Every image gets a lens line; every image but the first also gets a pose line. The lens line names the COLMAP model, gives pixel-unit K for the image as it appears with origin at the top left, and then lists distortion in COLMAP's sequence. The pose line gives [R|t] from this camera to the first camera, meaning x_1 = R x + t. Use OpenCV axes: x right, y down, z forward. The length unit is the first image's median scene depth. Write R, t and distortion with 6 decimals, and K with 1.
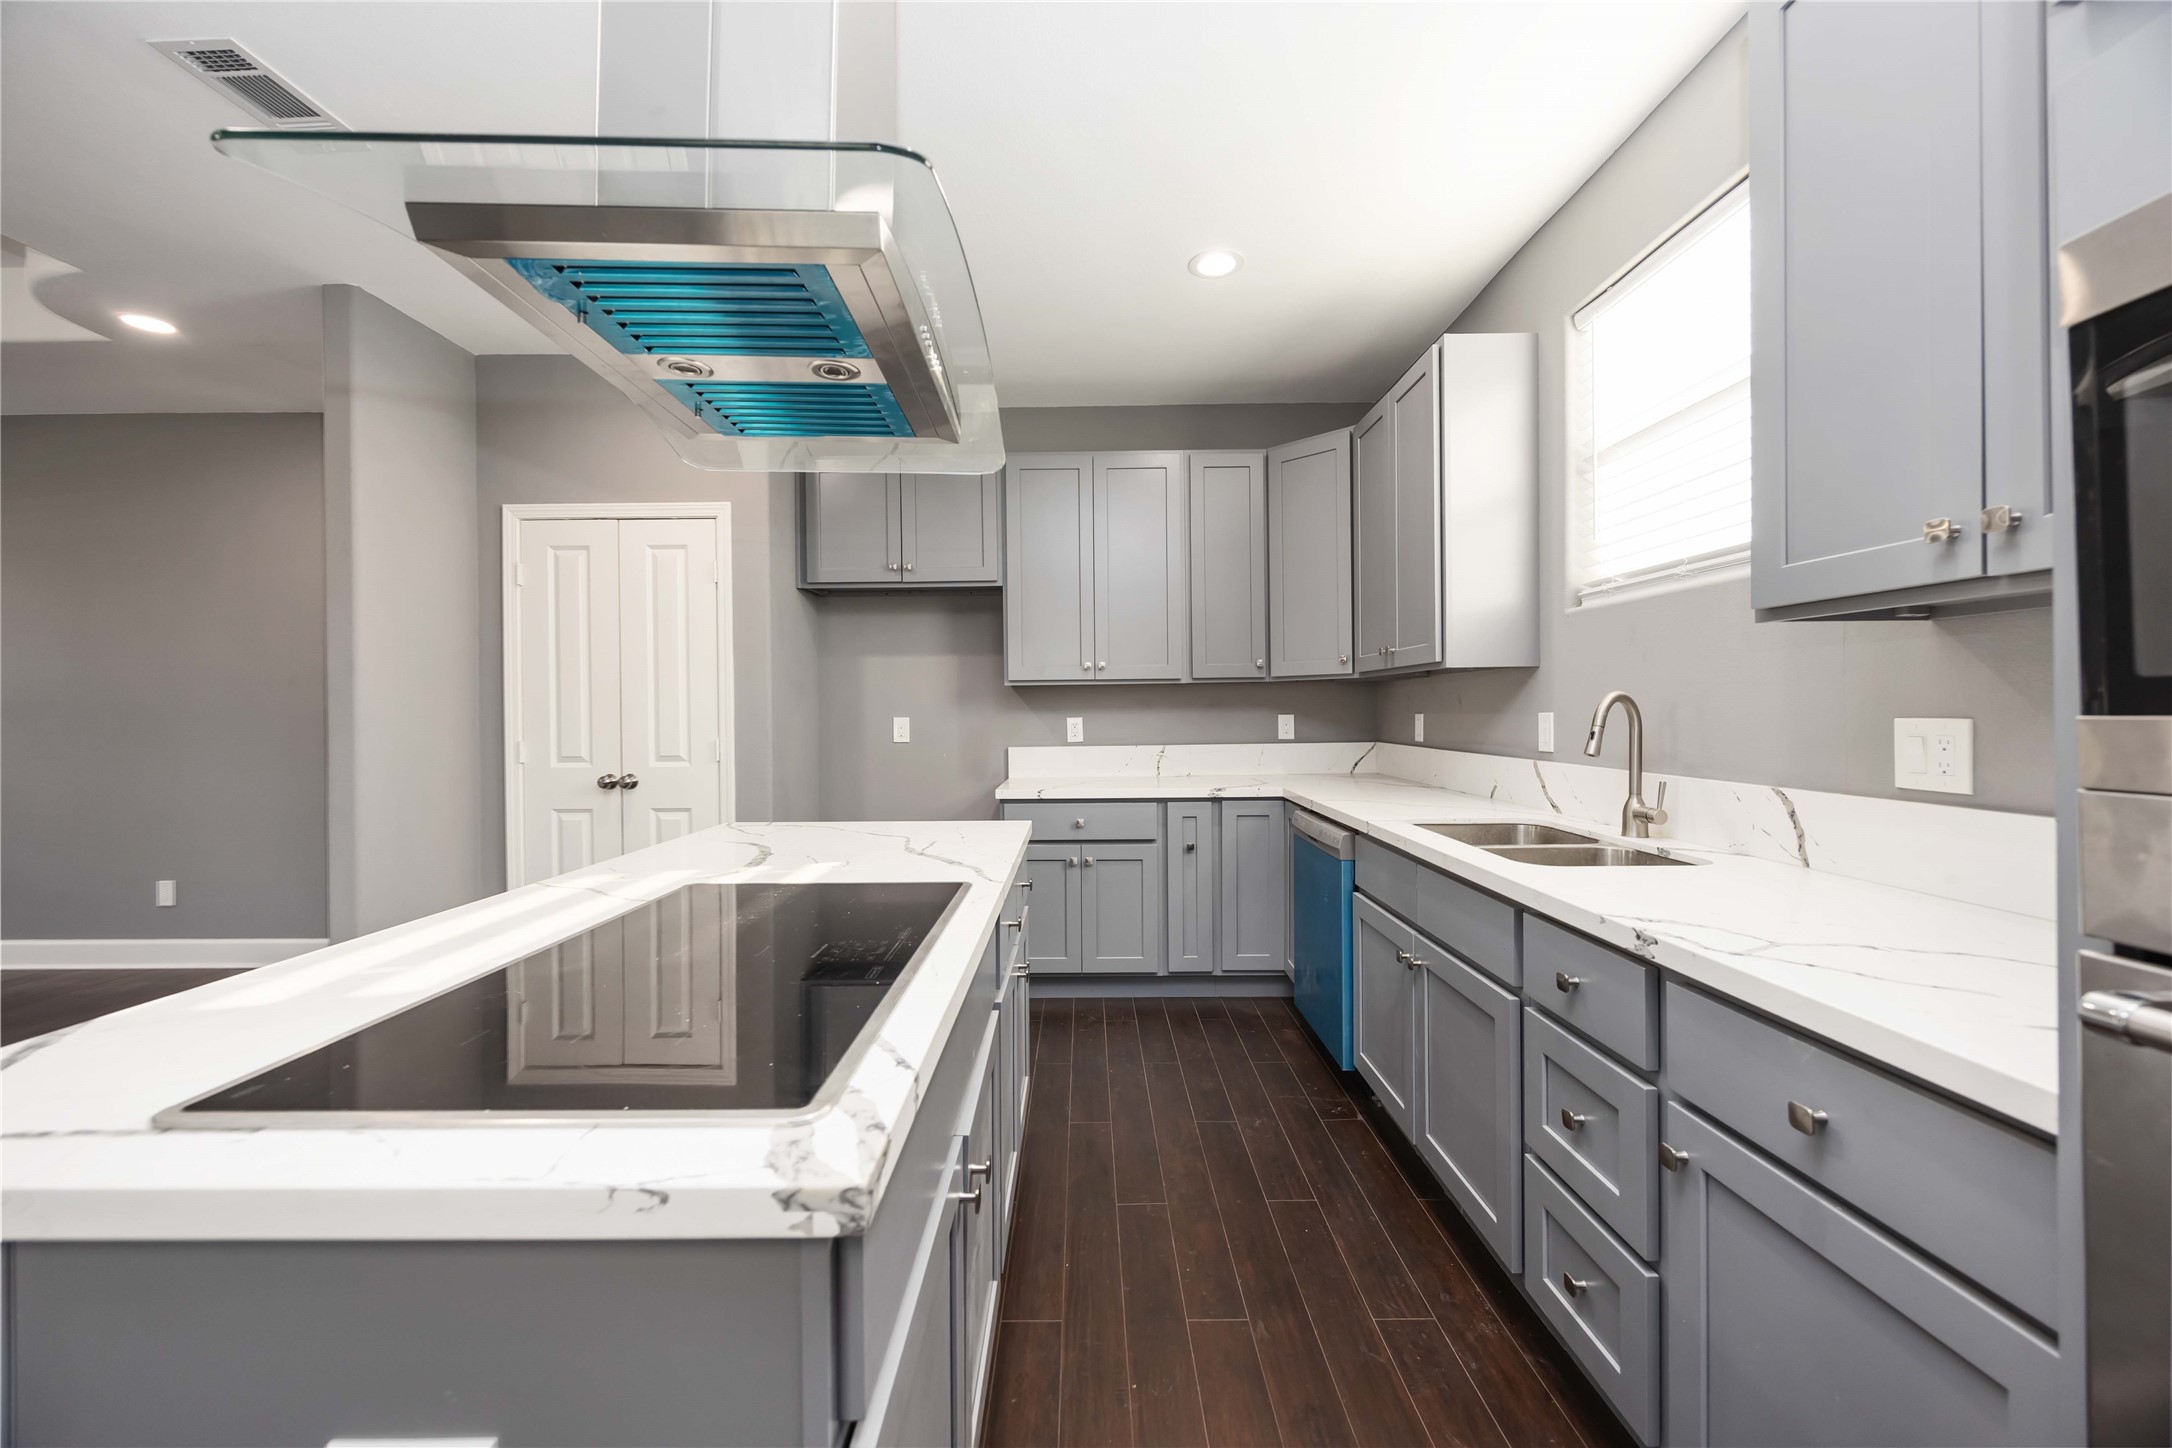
lens RADIAL K [[810.8, 0, 1088.6], [0, 810.8, 716.9], [0, 0, 1]] dist [-0.000507, -0.000094]
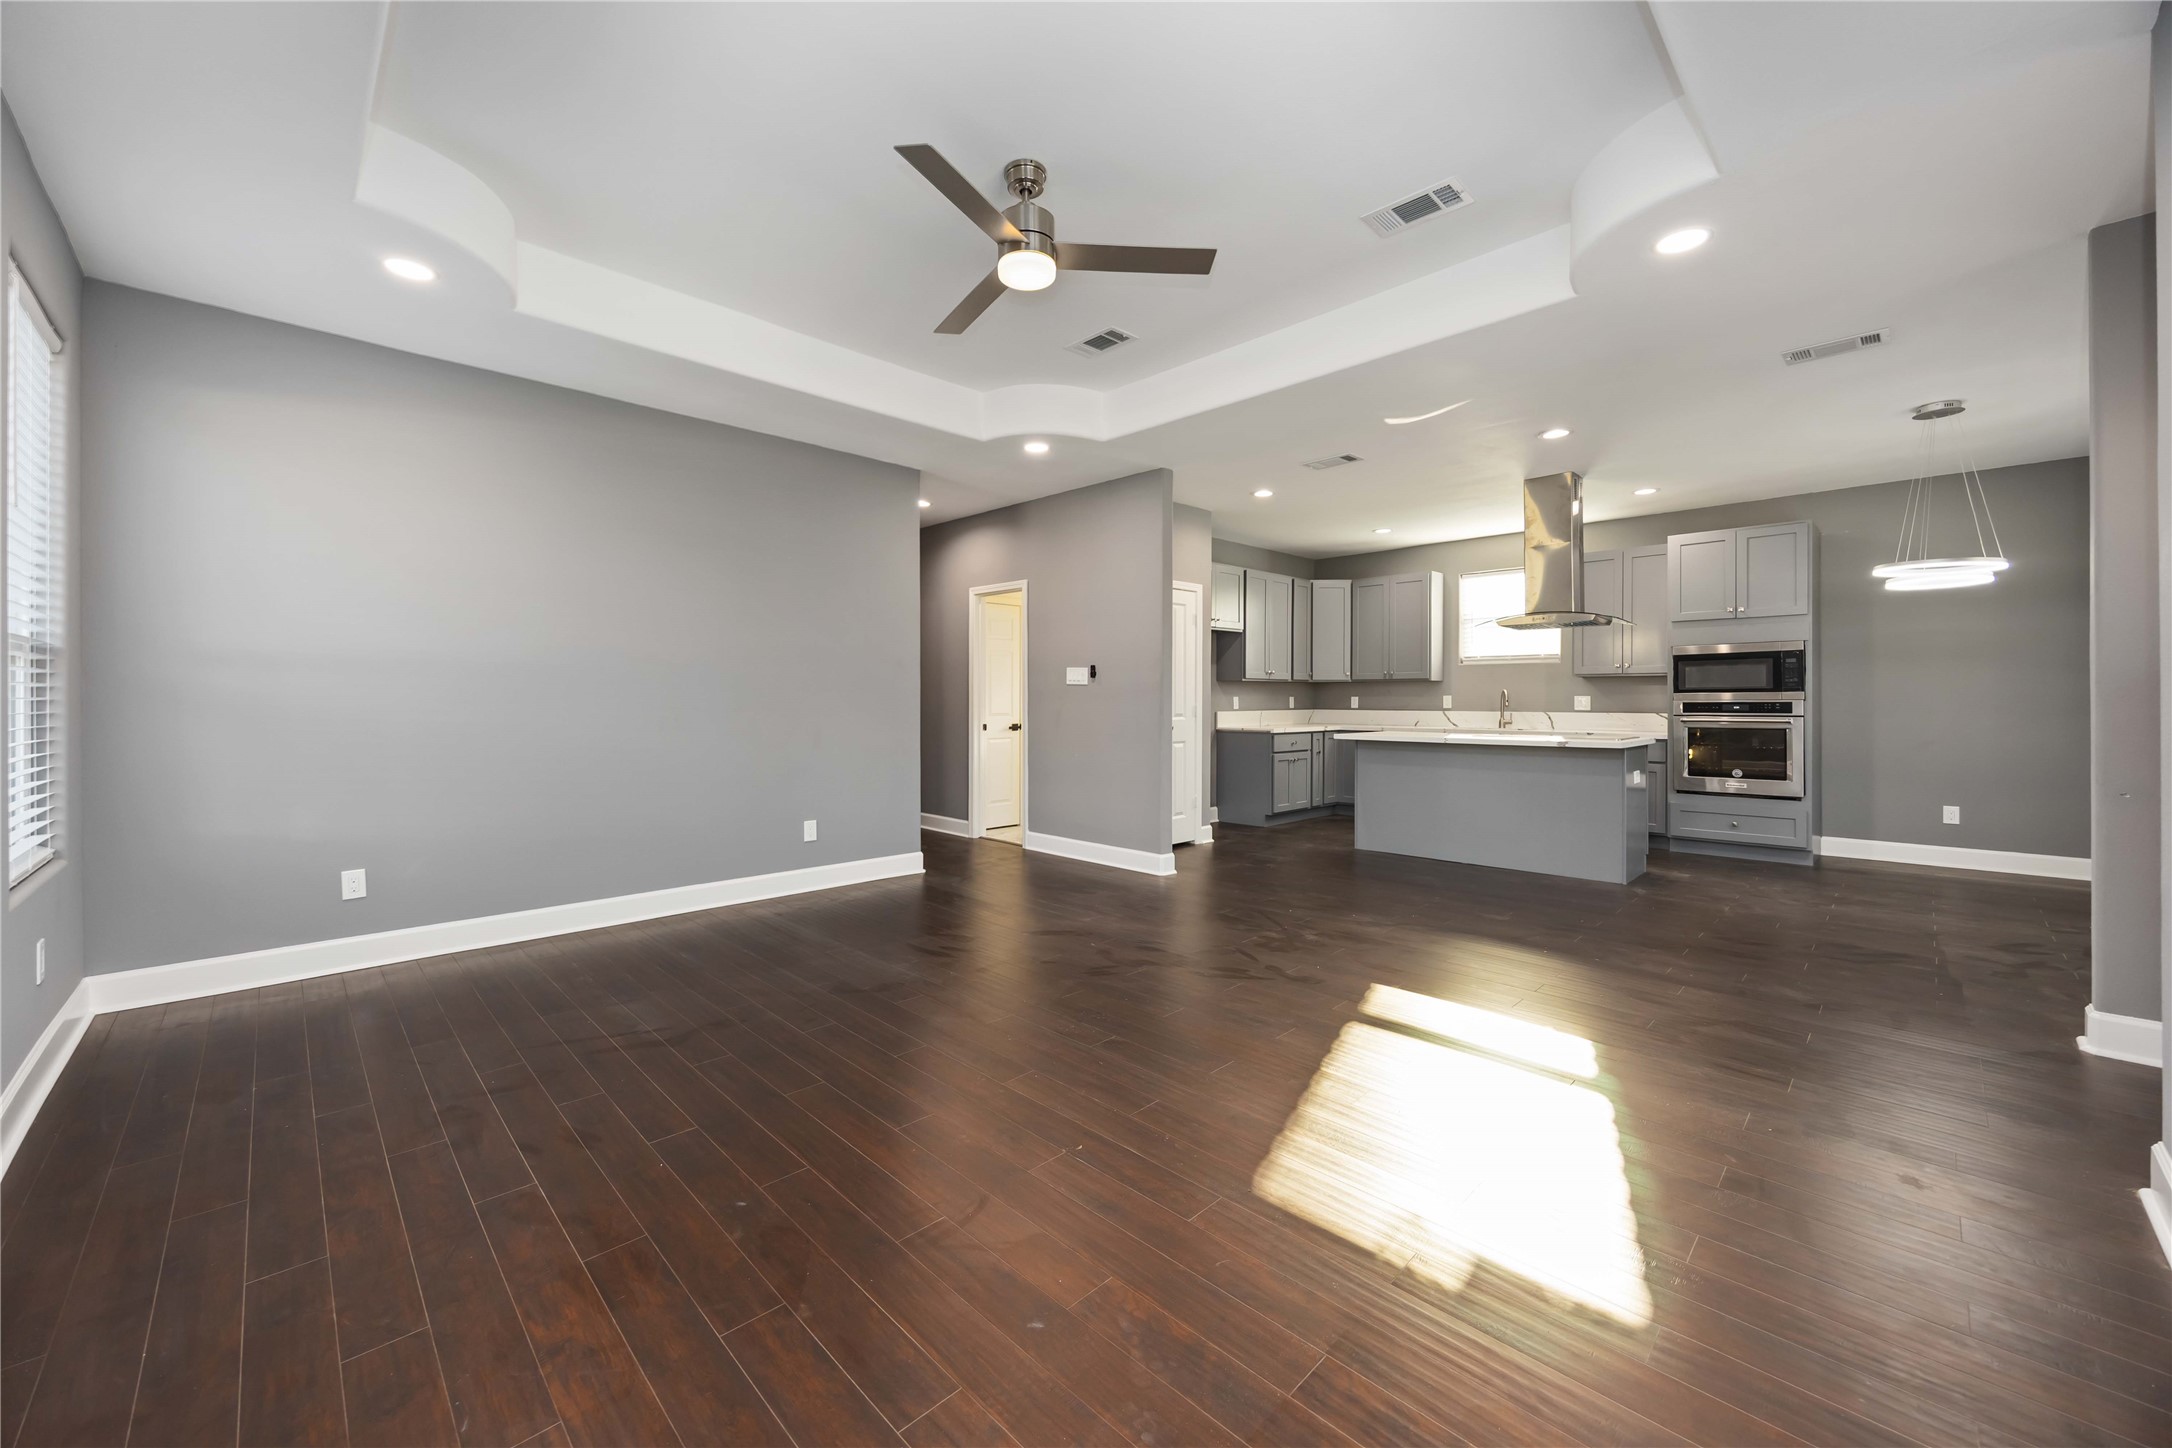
lens RADIAL K [[833.8, 0, 1061.3], [0, 833.8, 705.7], [0, 0, 1]] dist [-0.000779, 0.000307]
pose [[0.726764, 0.005717, 0.686863, -2.047111], [-0.002730, 0.999982, -0.005435, 0.041453], [-0.686881, 0.002075, 0.726766, -0.235736]]
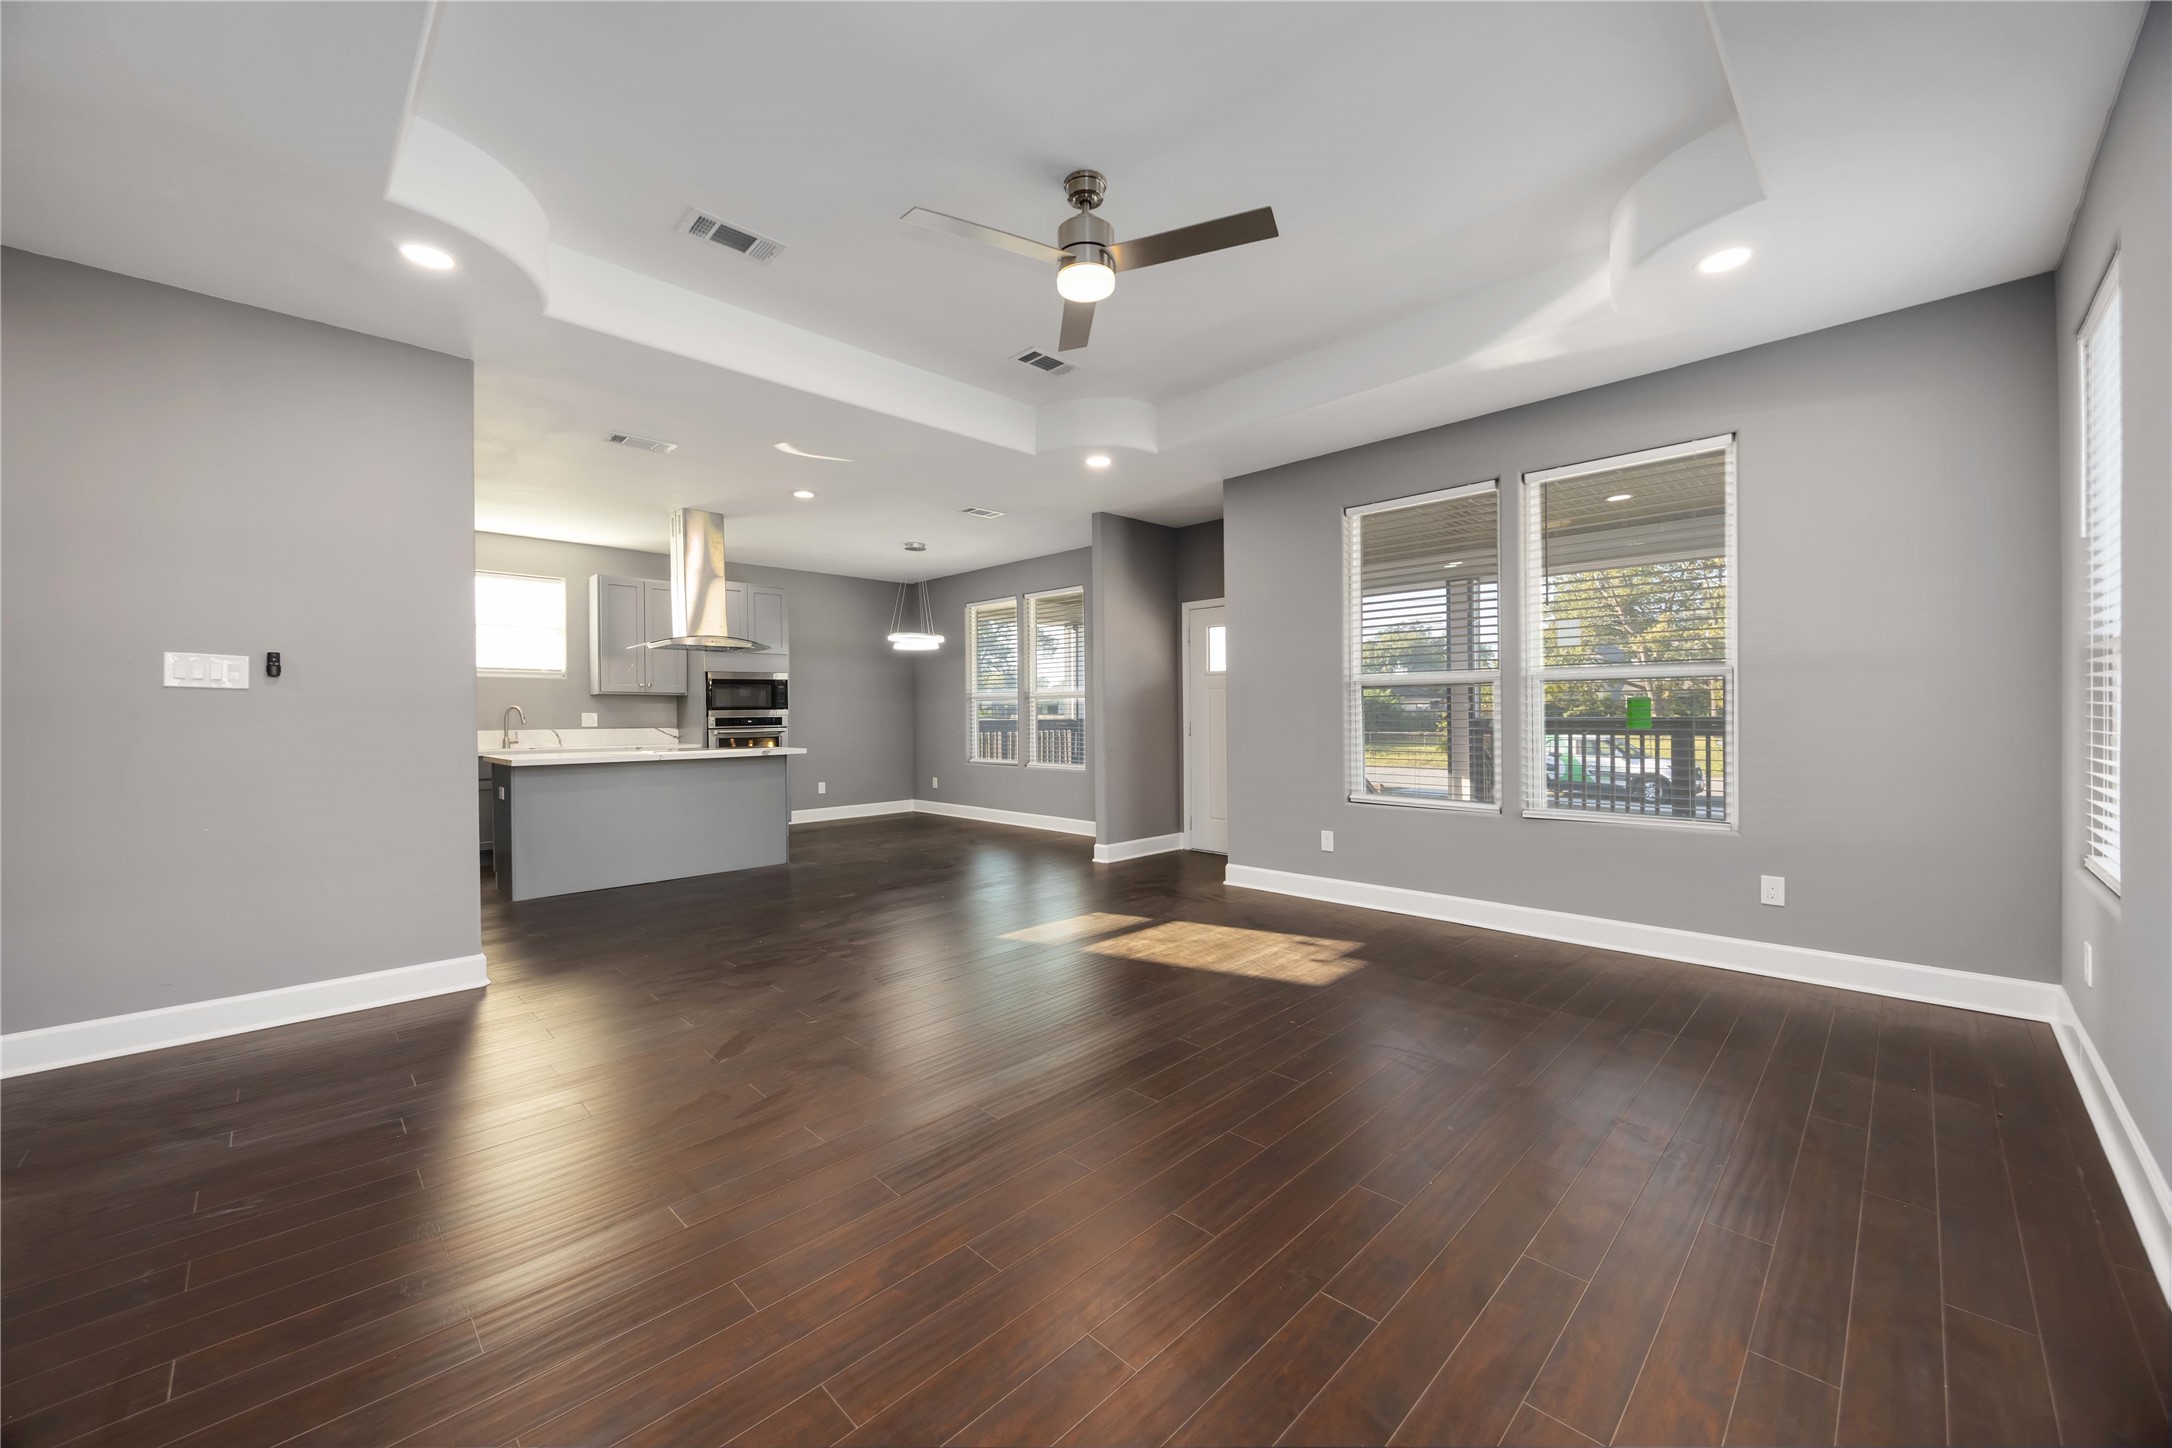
lens RADIAL K [[828.4, 0, 1105.6], [0, 828.4, 720.9], [0, 0, 1]] dist [-0.000623, 0.000137]
pose [[-0.714665, 0.008133, 0.699420, -2.087659], [0.018548, 0.999801, 0.007326, 0.031359], [-0.699221, 0.018208, -0.714674, 1.021219]]
